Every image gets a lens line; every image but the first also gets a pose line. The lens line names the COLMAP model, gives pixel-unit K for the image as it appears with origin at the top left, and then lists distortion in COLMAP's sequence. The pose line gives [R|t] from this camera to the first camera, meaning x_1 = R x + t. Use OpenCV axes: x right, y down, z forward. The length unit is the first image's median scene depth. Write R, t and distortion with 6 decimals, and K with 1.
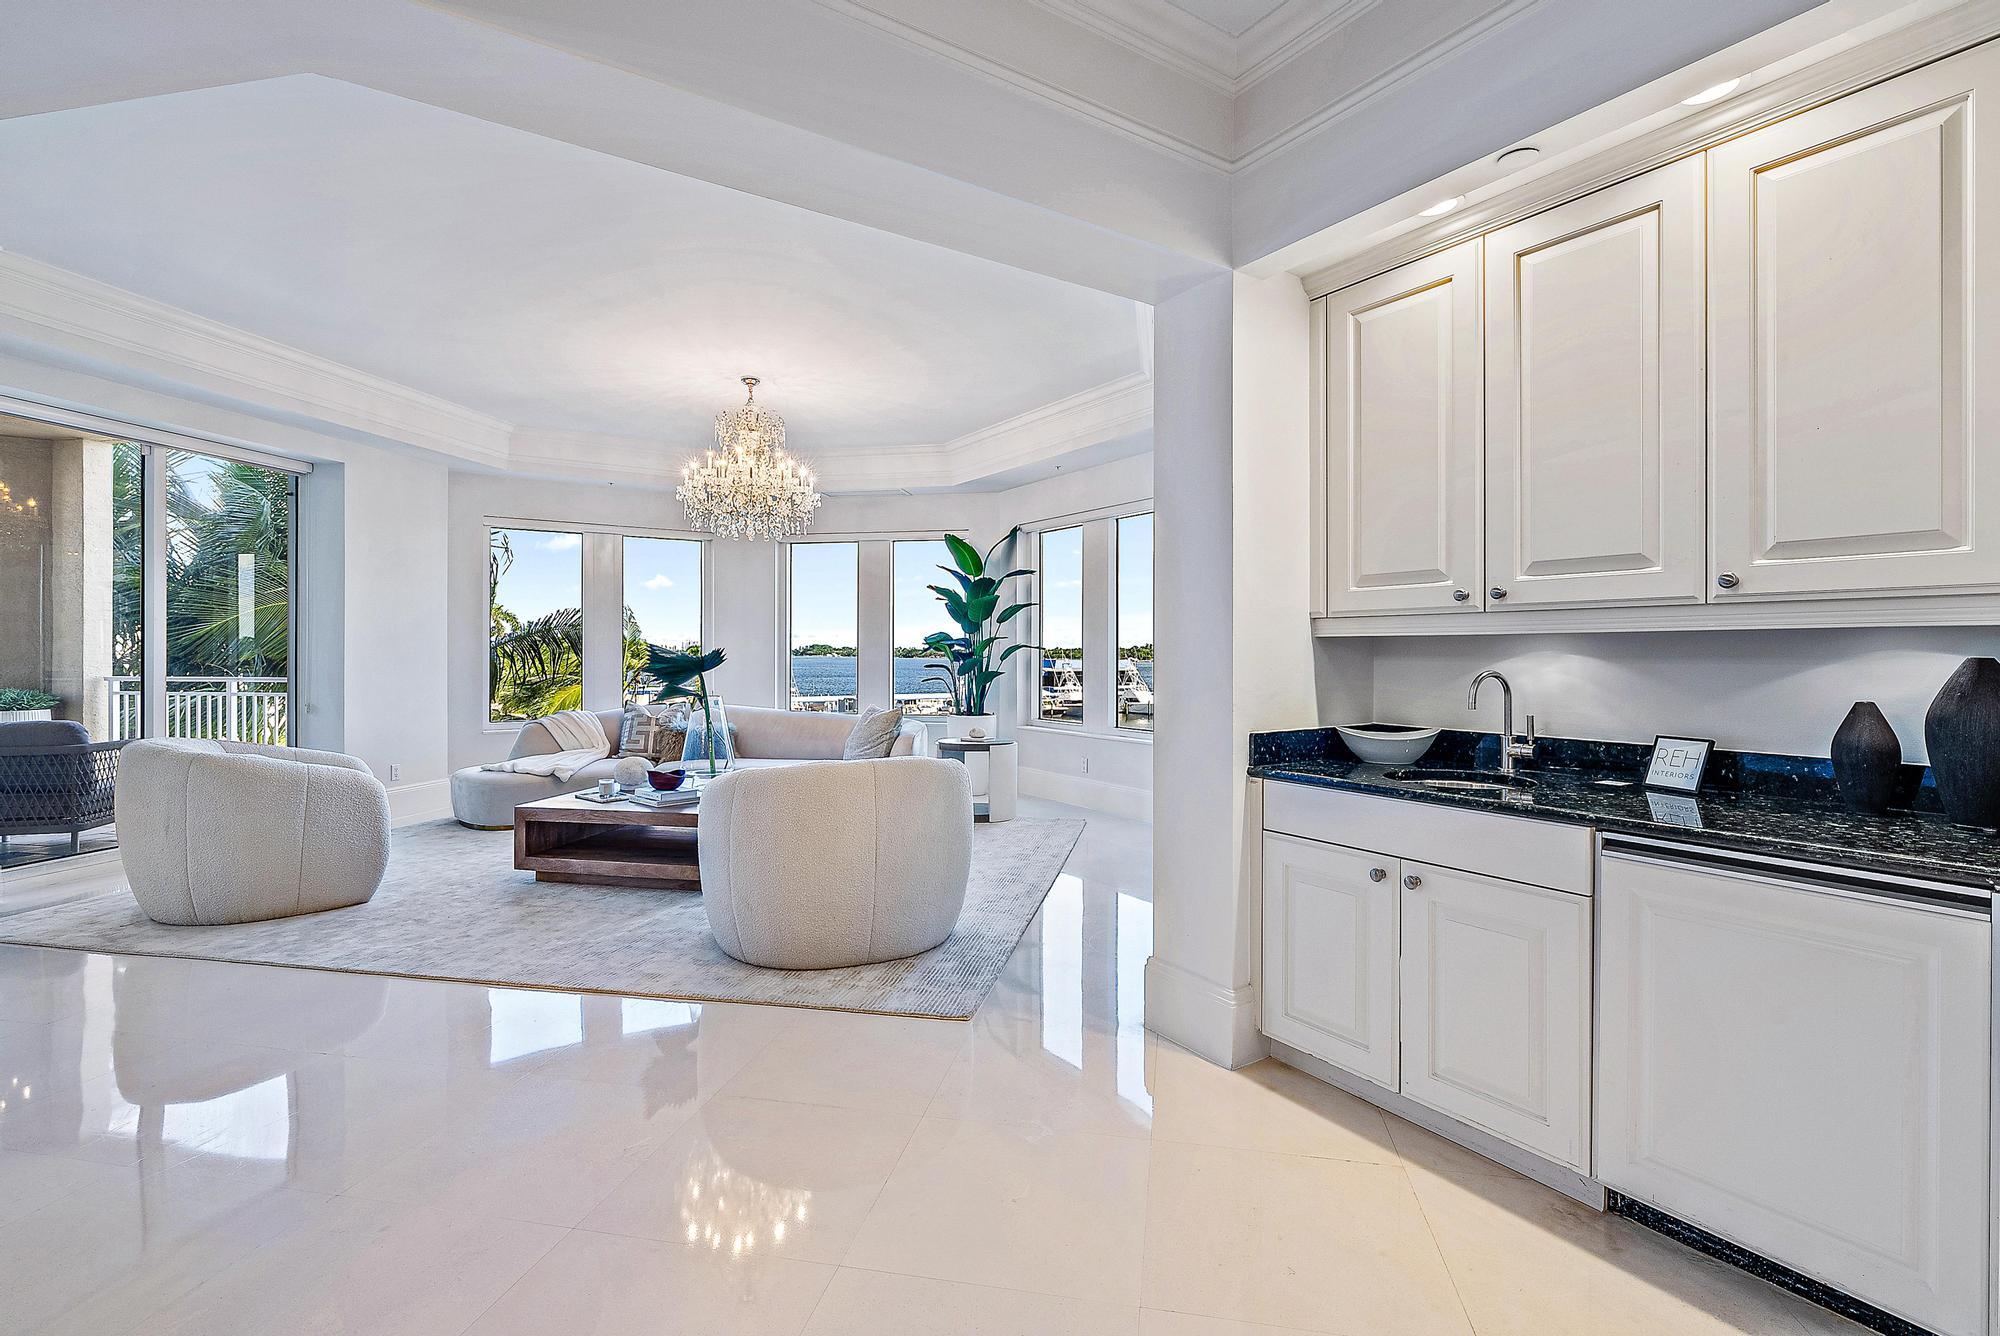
lens RADIAL K [[905.7, 0, 1007.0], [0, 905.7, 664.2], [0, 0, 1]] dist [0.000642, -0.000047]
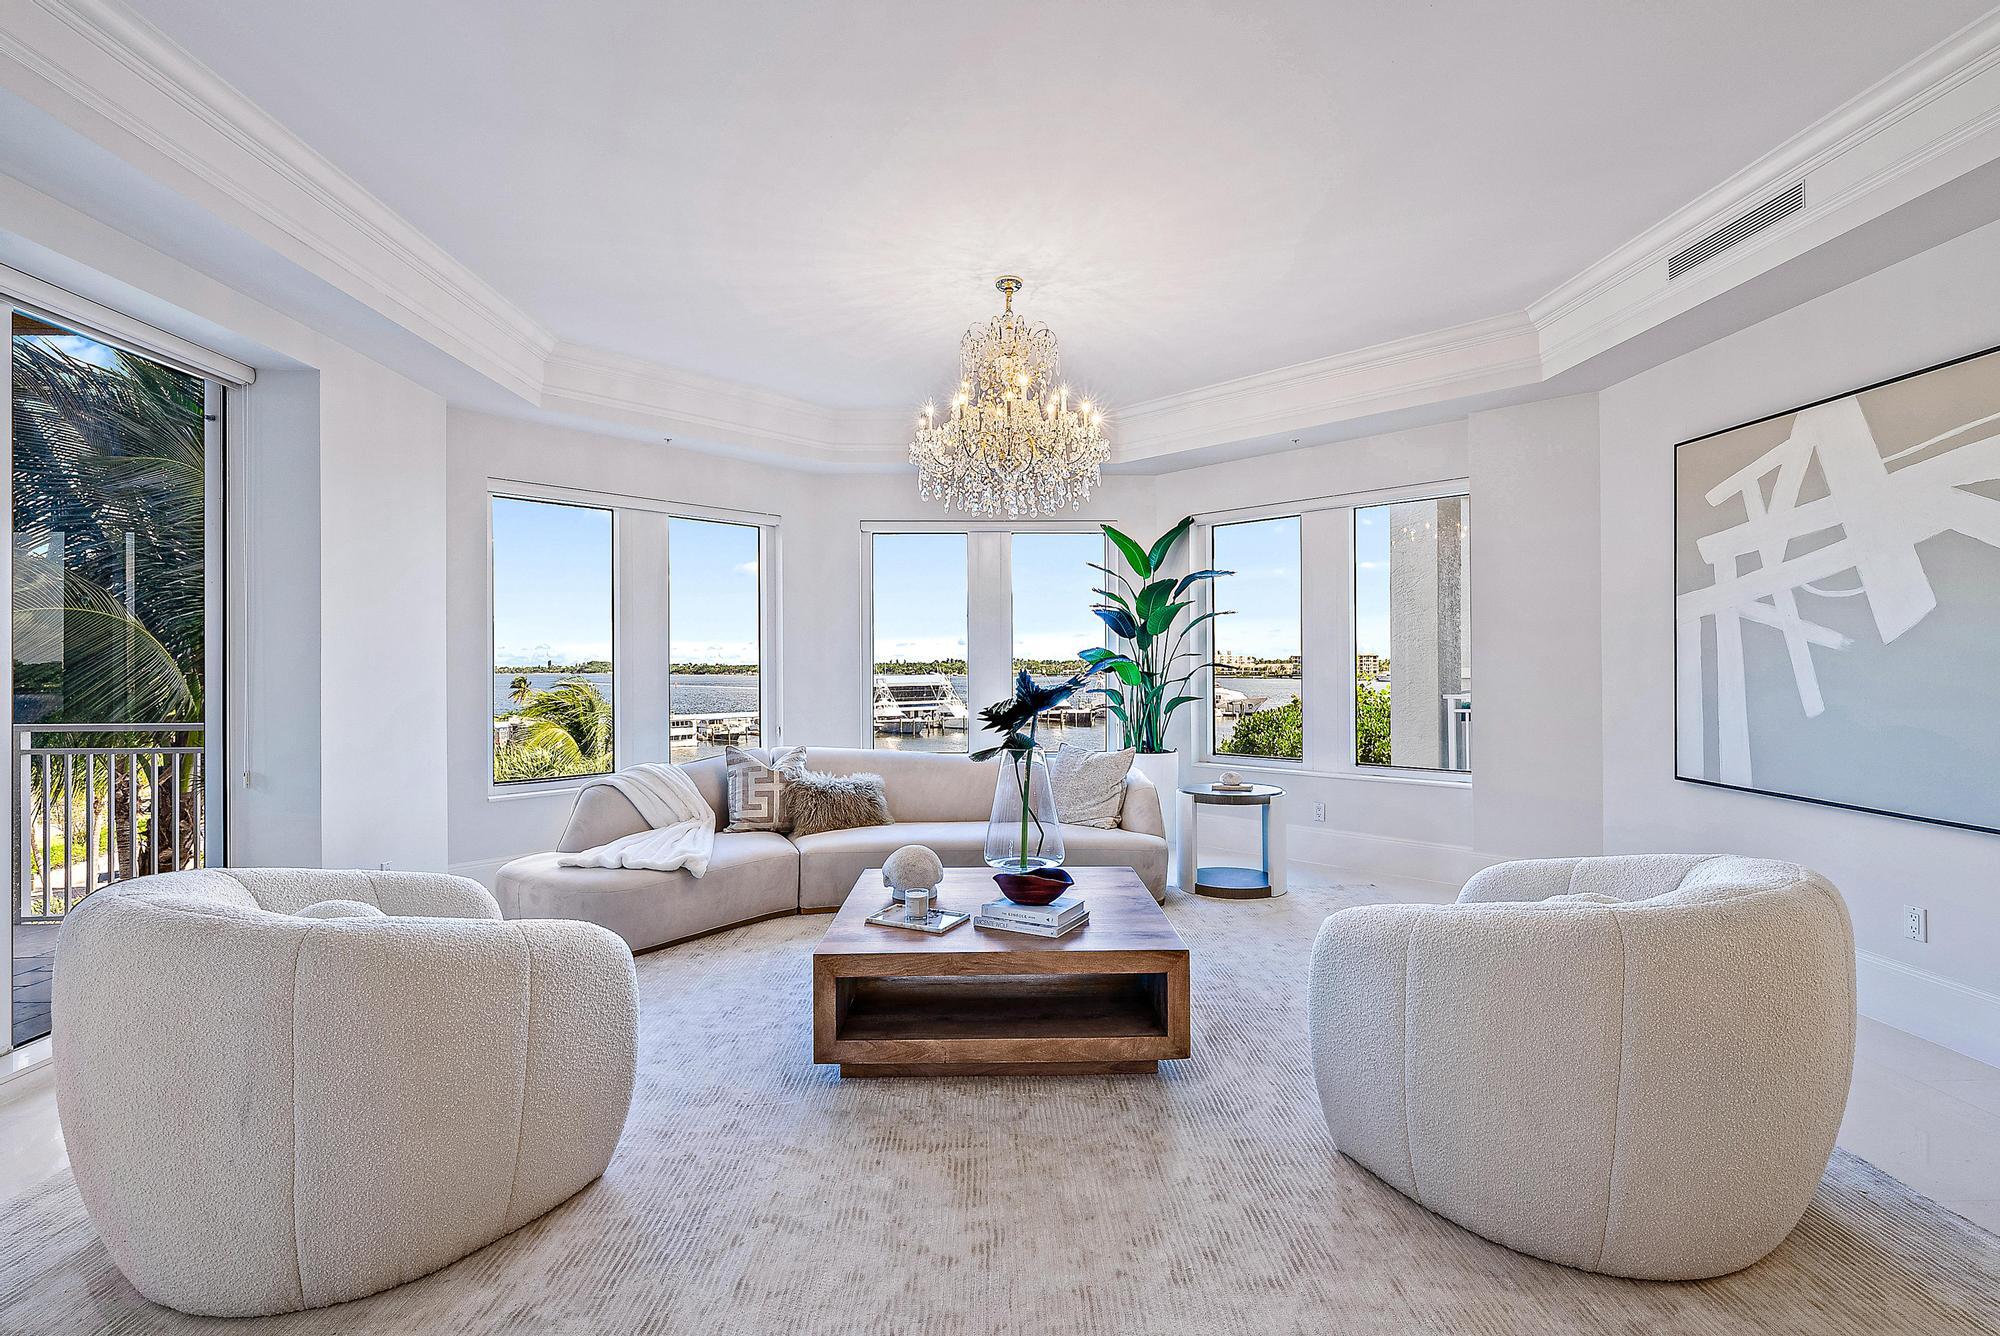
lens RADIAL K [[905.7, 0, 1007.0], [0, 905.7, 664.2], [0, 0, 1]] dist [0.000642, -0.000047]
pose [[0.975434, -0.006909, 0.220184, -0.372427], [0.010462, 0.999833, -0.014972, -0.011250], [-0.220044, 0.016908, 0.975343, 0.278672]]
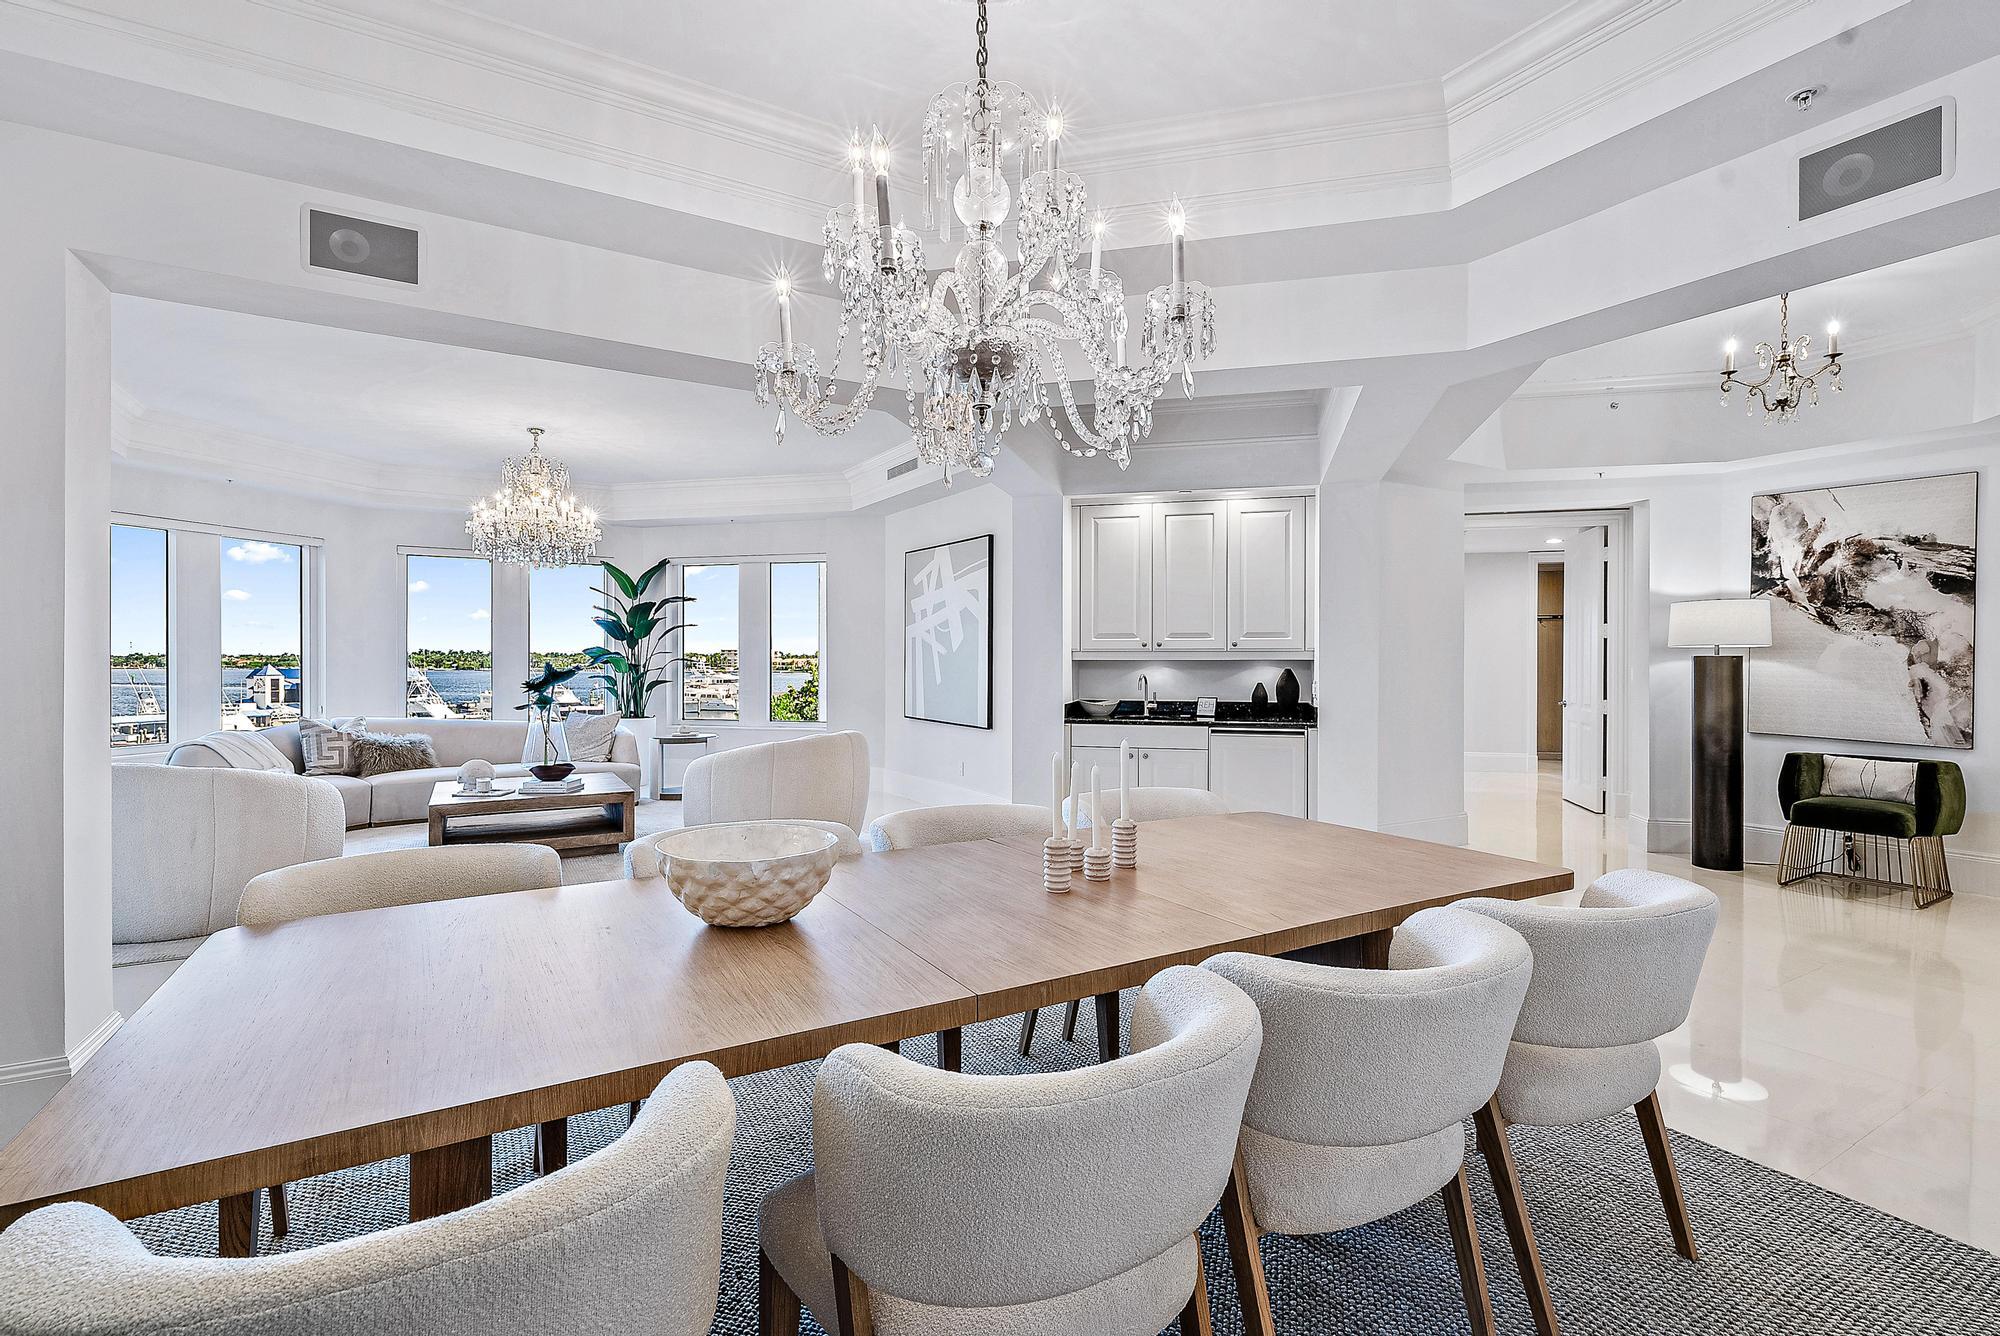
lens RADIAL K [[905.7, 0, 1007.0], [0, 905.7, 664.2], [0, 0, 1]] dist [0.000642, -0.000047]
pose [[0.743834, -0.003850, 0.668353, -0.516387], [0.008777, 0.999953, -0.004007, -0.005143], [-0.668307, 0.008847, 0.743833, -0.217843]]
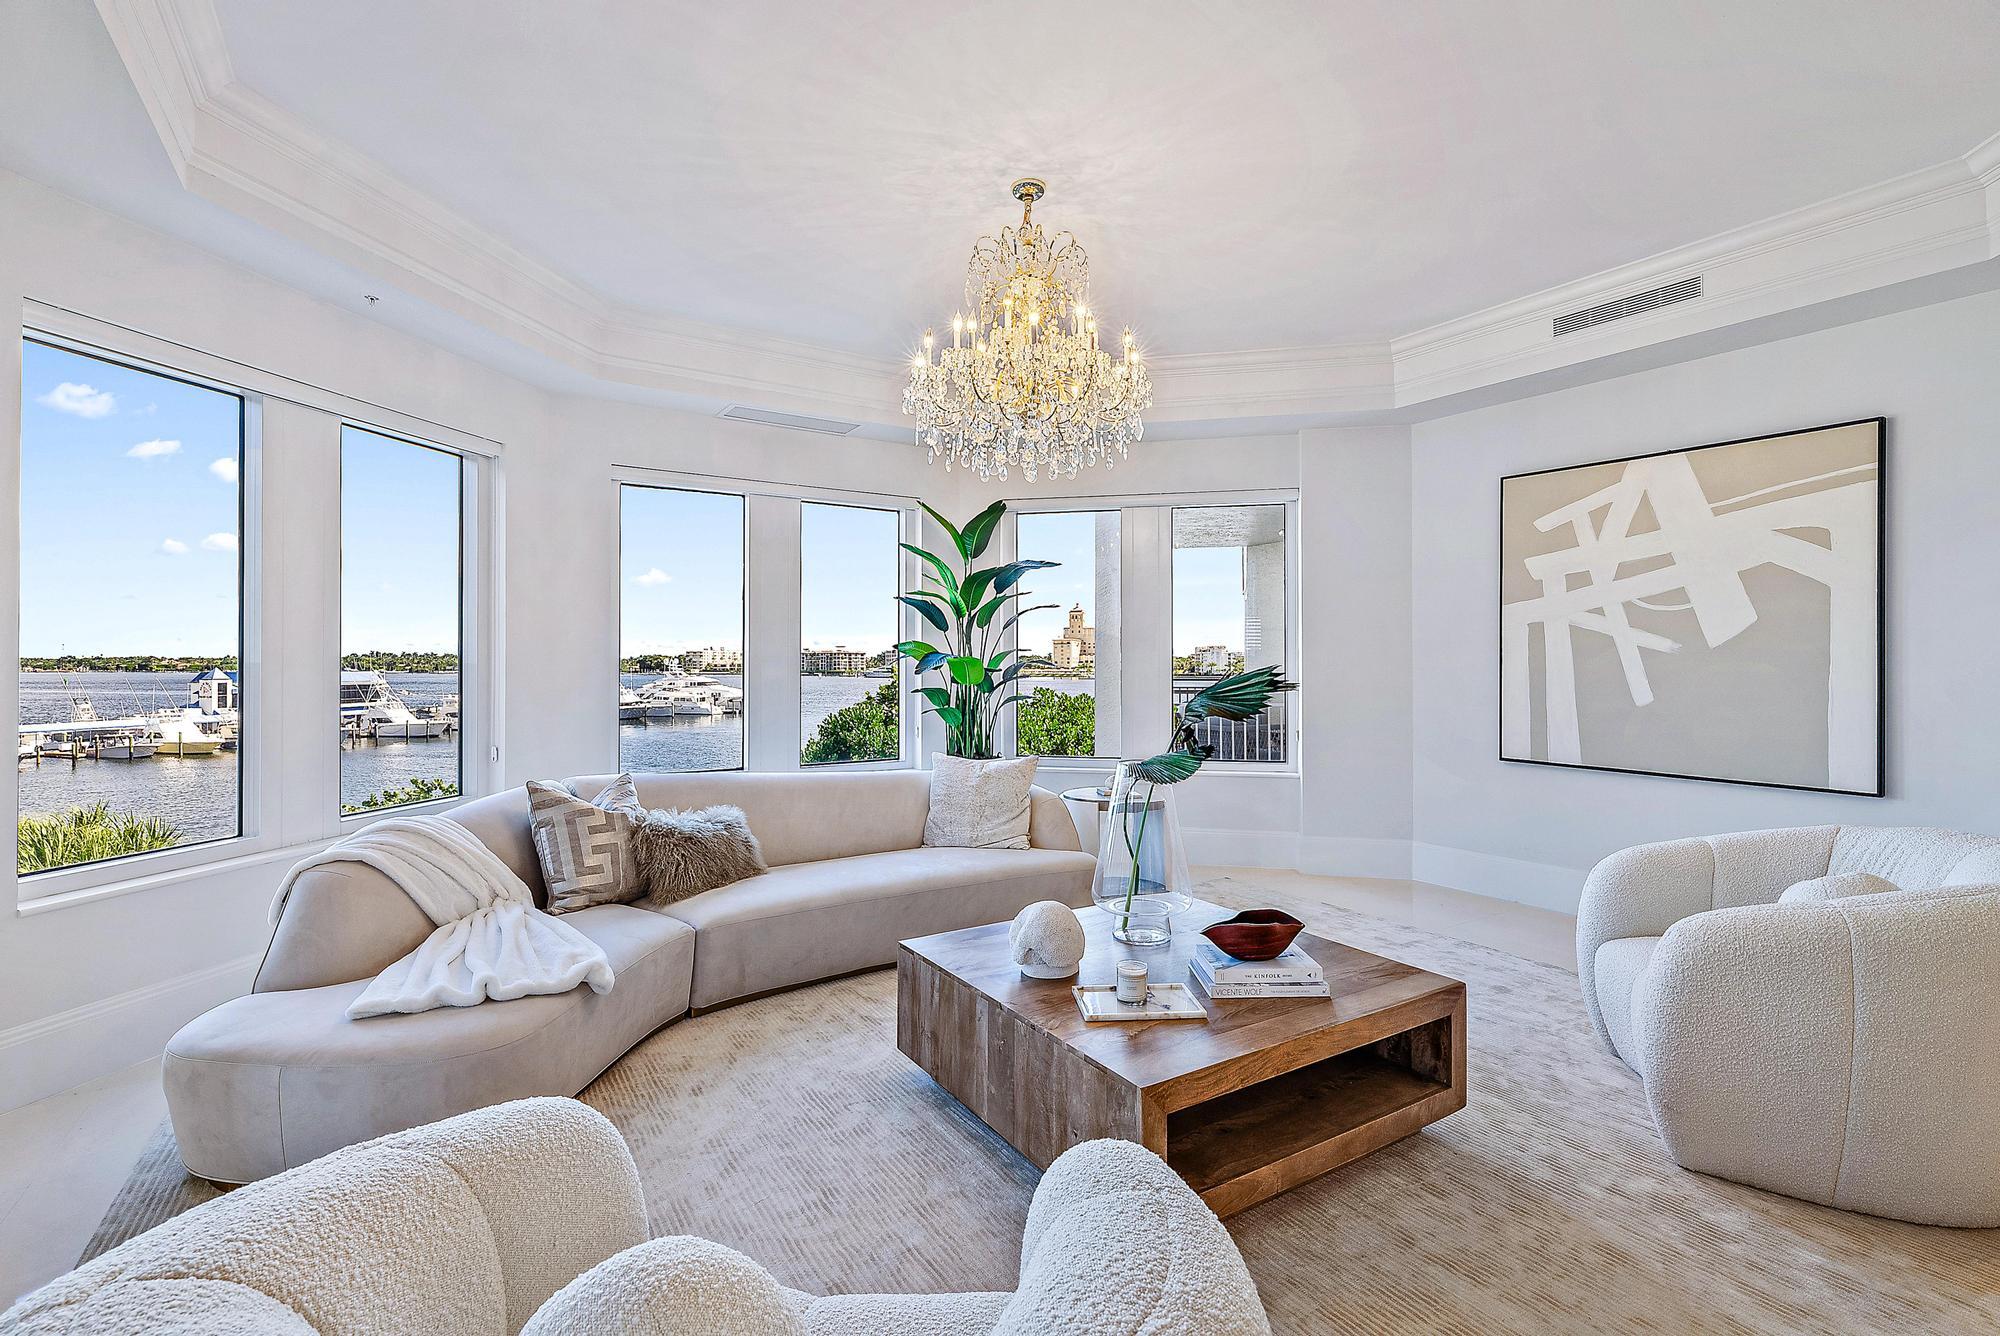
lens RADIAL K [[914.1, 0, 1000.9], [0, 914.1, 654.6], [0, 0, 1]] dist [0.001046, -0.000302]
pose [[0.723679, 0.003106, 0.690129, -0.580873], [0.010735, 0.999818, -0.015756, -0.015086], [-0.690053, 0.018811, 0.723514, 0.512663]]
